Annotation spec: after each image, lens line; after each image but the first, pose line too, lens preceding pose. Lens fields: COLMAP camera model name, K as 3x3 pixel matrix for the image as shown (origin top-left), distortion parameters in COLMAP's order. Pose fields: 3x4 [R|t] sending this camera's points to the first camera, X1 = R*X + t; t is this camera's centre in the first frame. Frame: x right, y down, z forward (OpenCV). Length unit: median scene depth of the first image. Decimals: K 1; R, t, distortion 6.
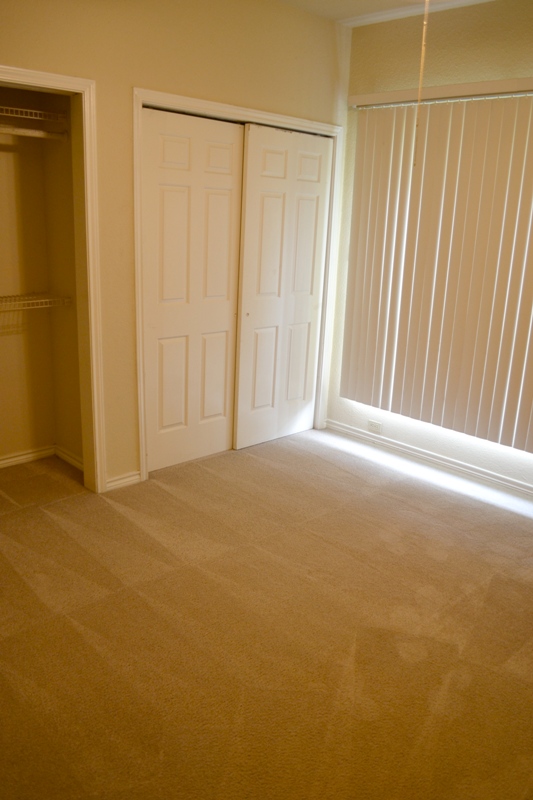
lens RADIAL K [[643.7, 0, 266.5], [0, 643.7, 400.0], [0, 0, 1]] dist [-0.070716, 0.003375]
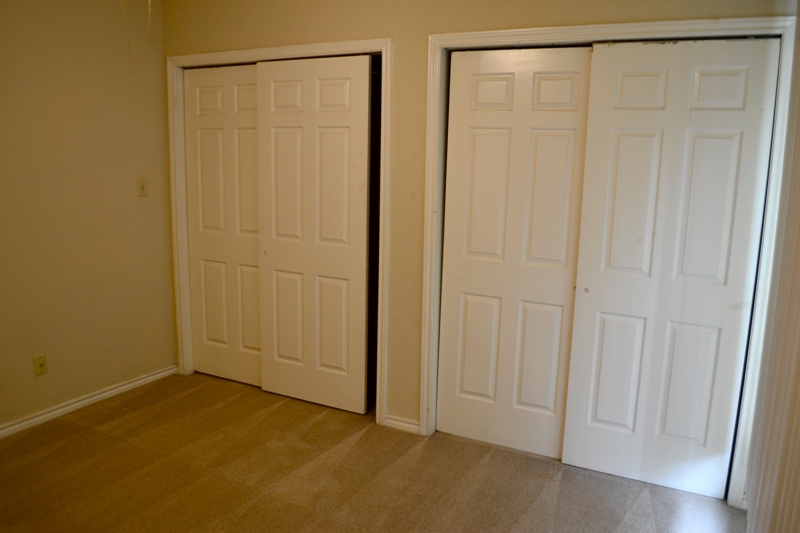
lens RADIAL K [[643.7, 0, 400.0], [0, 643.7, 266.5], [0, 0, 1]] dist [-0.070716, 0.003375]
pose [[0.317350, 0.130523, -0.939283, 0.610130], [-0.274681, 0.960674, 0.040691, -0.132426], [0.907656, 0.245090, 0.340722, 0.550298]]
